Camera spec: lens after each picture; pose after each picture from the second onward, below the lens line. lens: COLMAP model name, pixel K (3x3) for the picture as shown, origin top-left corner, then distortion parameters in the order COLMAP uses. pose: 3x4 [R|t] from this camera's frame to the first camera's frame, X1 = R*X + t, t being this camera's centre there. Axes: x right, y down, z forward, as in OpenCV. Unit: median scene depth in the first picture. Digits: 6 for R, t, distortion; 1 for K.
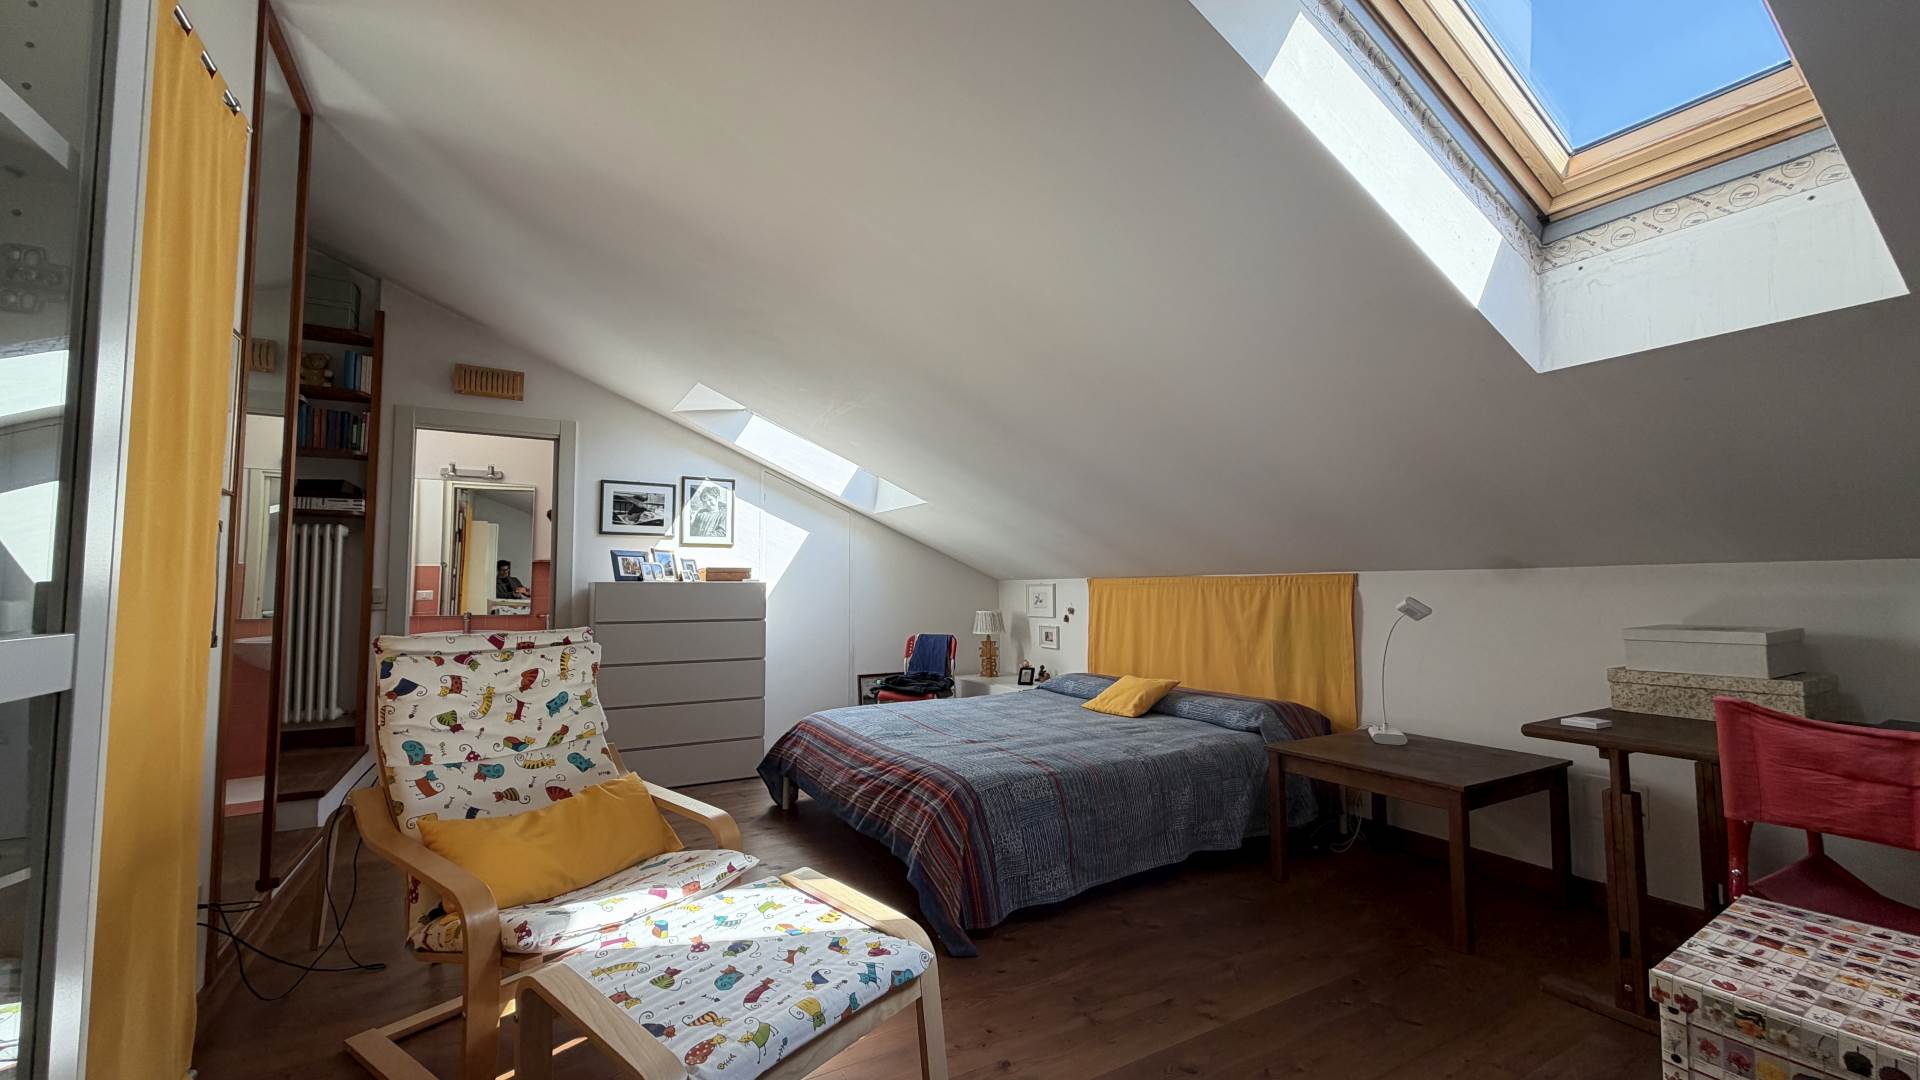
lens RADIAL K [[765.0, 0, 956.6], [0, 765.0, 542.3], [0, 0, 1]] dist [-0.001113, 0.000953]
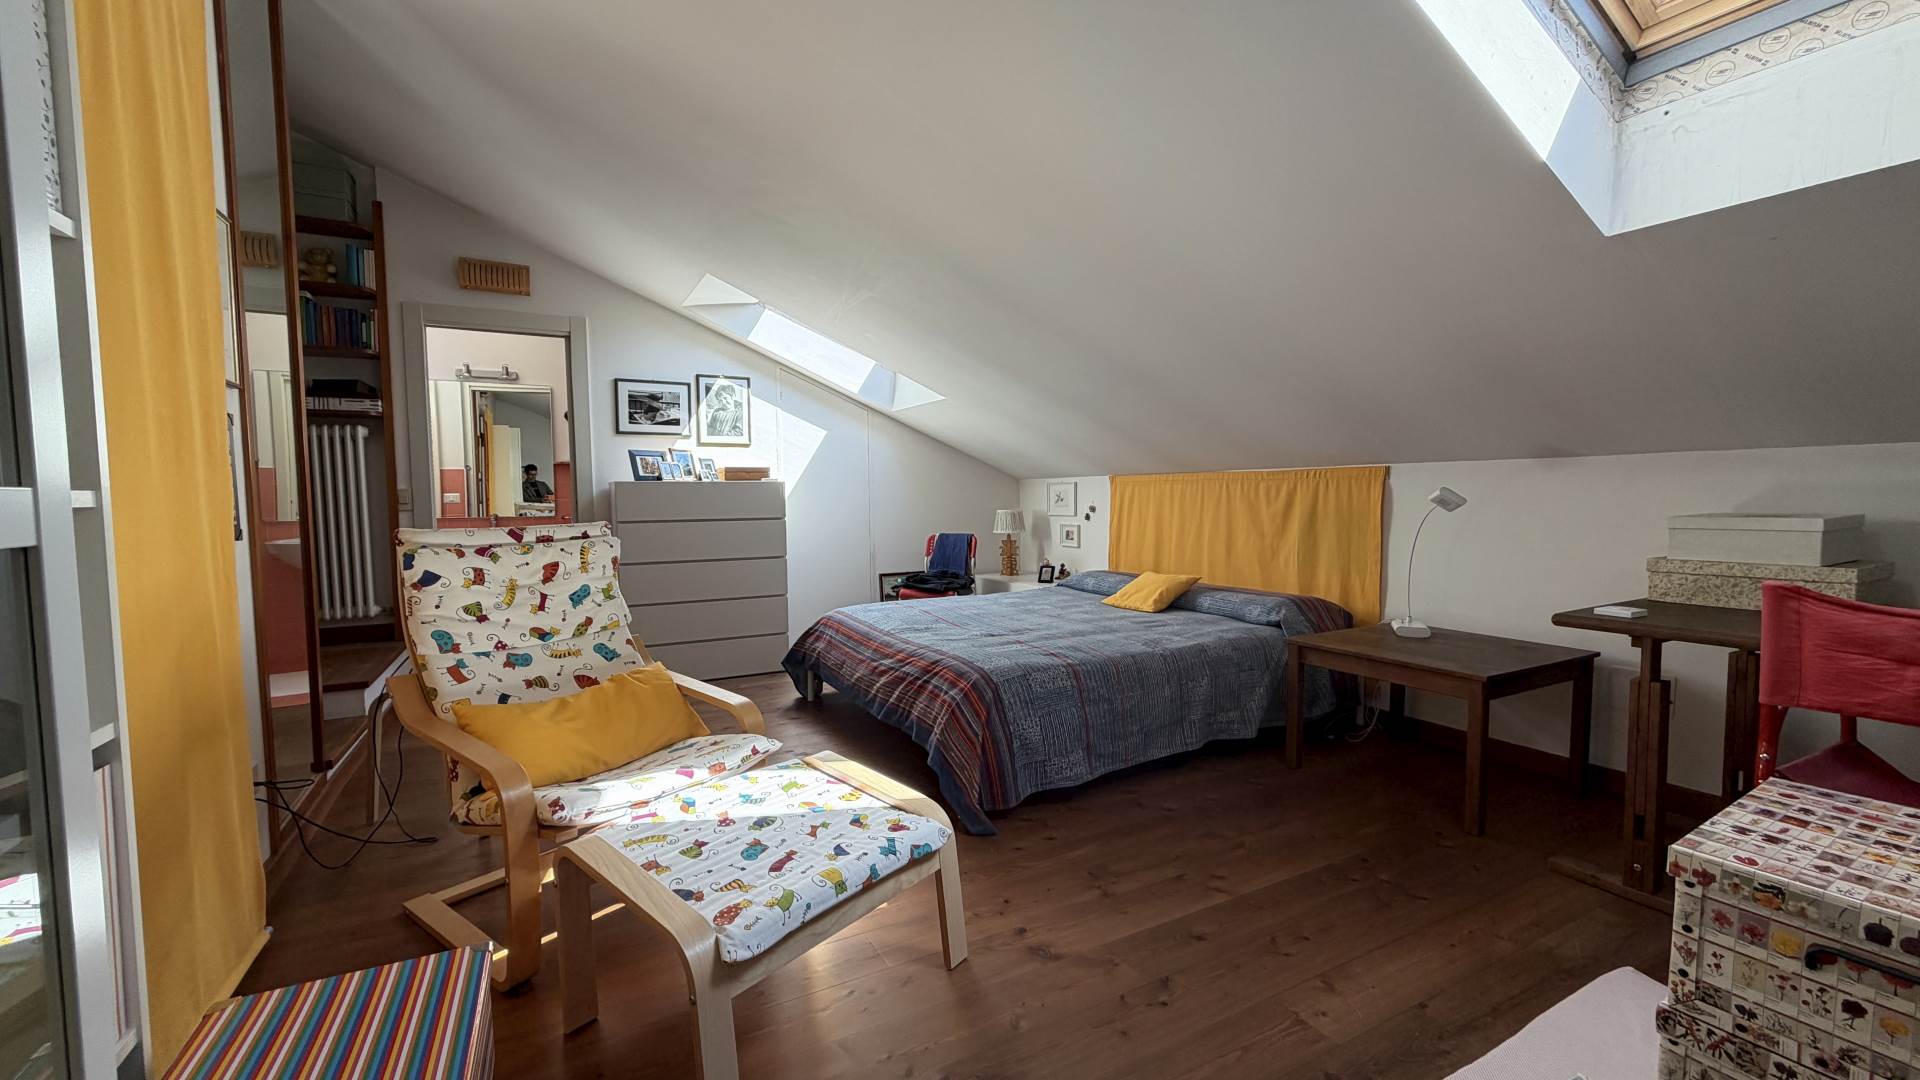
lens RADIAL K [[765.0, 0, 956.5], [0, 765.0, 542.7], [0, 0, 1]] dist [-0.001113, 0.000953]
pose [[0.999564, -0.004249, -0.029211, 0.004922], [0.007856, 0.992188, 0.124500, 0.015454], [0.028454, -0.124675, 0.991790, 0.015680]]
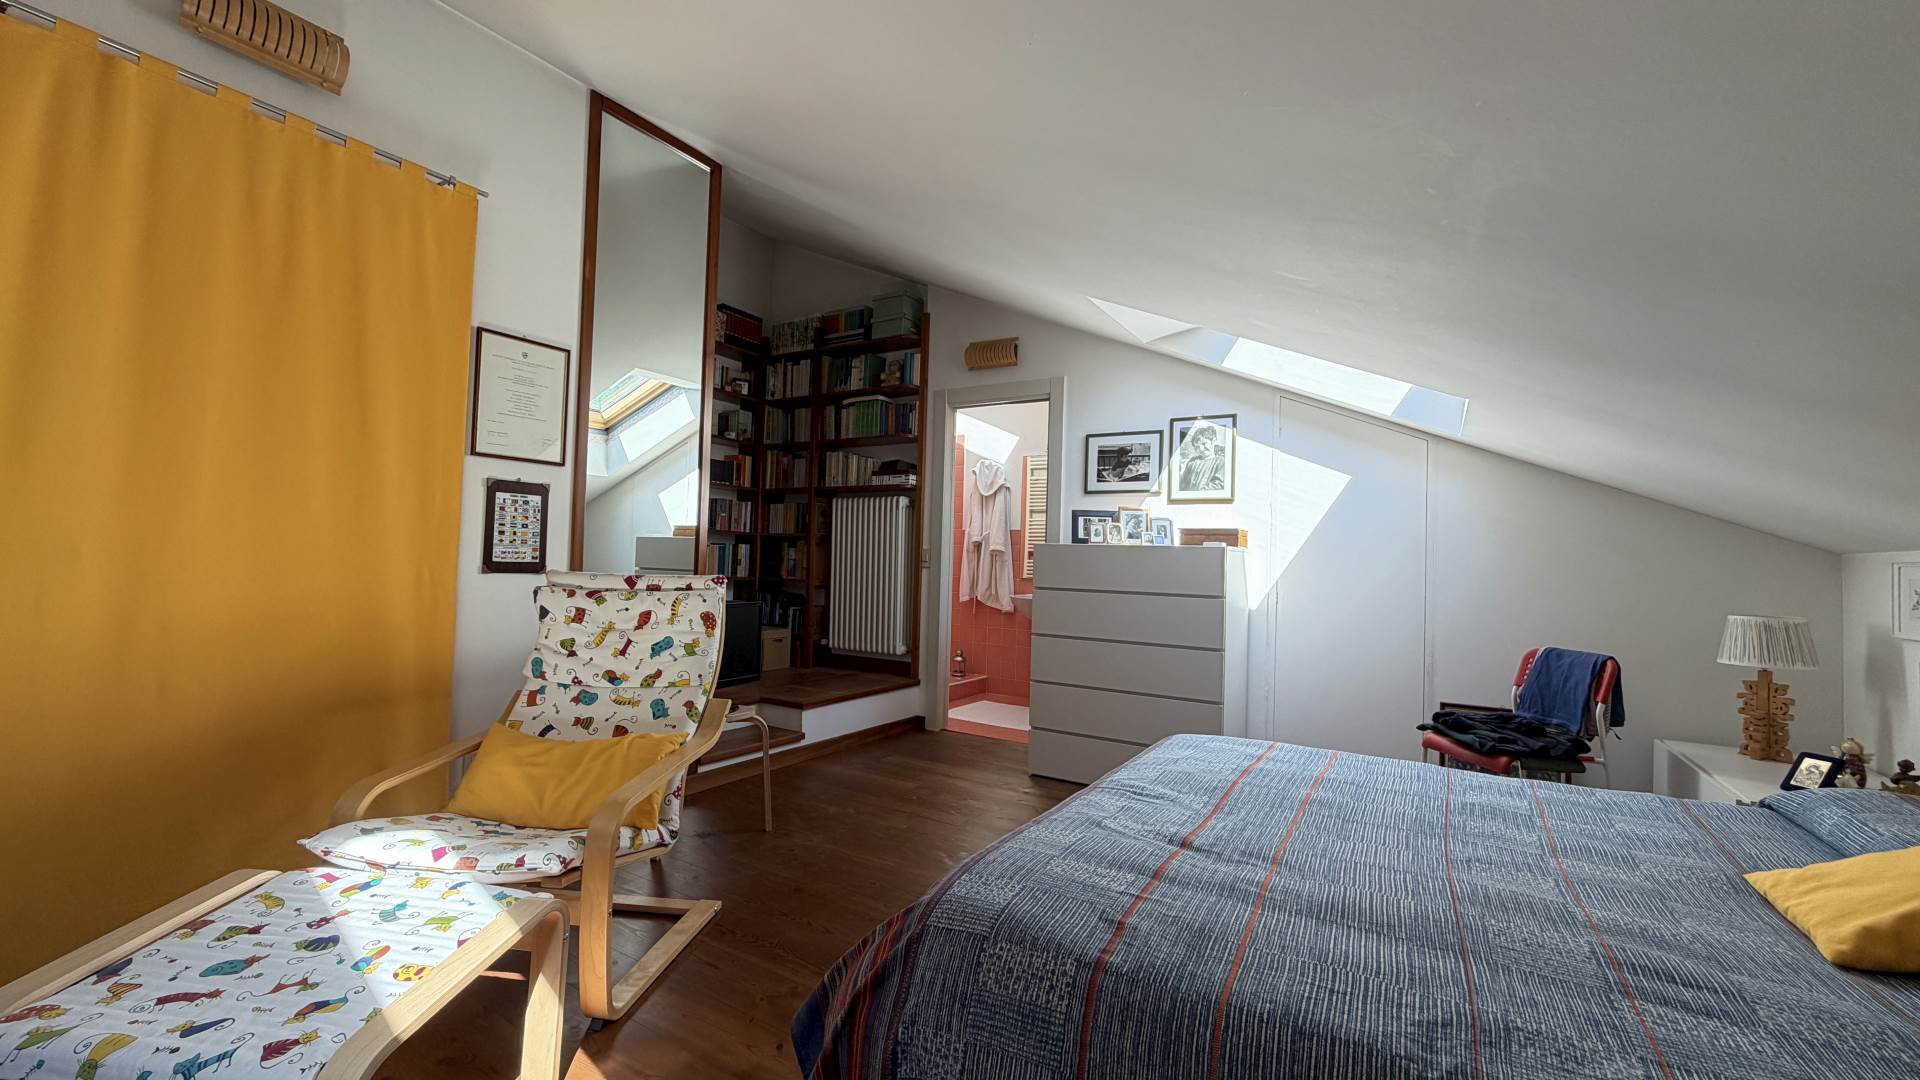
lens RADIAL K [[765.0, 0, 956.0], [0, 765.0, 541.9], [0, 0, 1]] dist [-0.001113, 0.000953]
pose [[0.471379, -0.002944, -0.881926, 0.451643], [0.022219, 0.999717, 0.008539, 0.059650], [0.881651, -0.023621, 0.471310, 0.717548]]
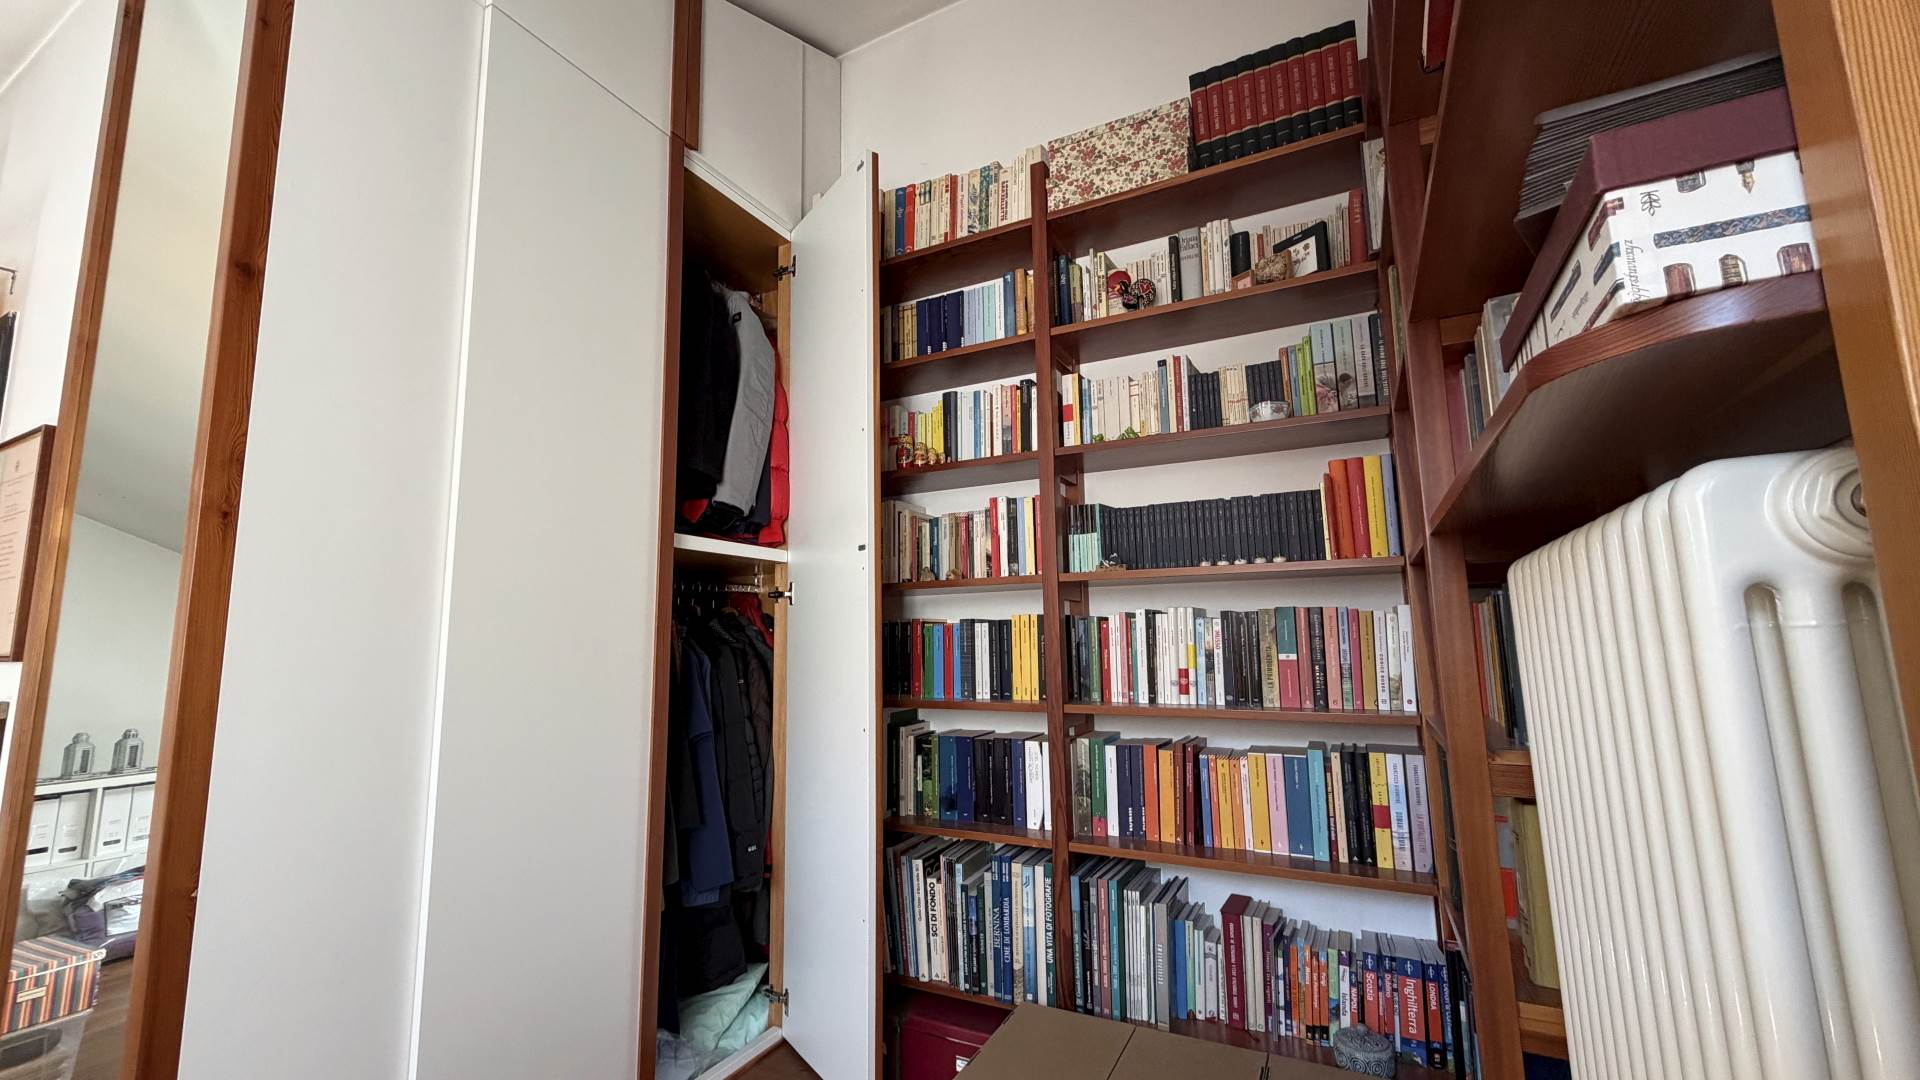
lens RADIAL K [[765.0, 0, 949.2], [0, 765.0, 541.4], [0, 0, 1]] dist [-0.001113, 0.000953]
pose [[-0.840578, -0.057562, -0.538624, -0.945905], [0.052235, 0.981091, -0.186366, 0.003749], [0.539166, -0.184790, -0.821676, 1.483995]]
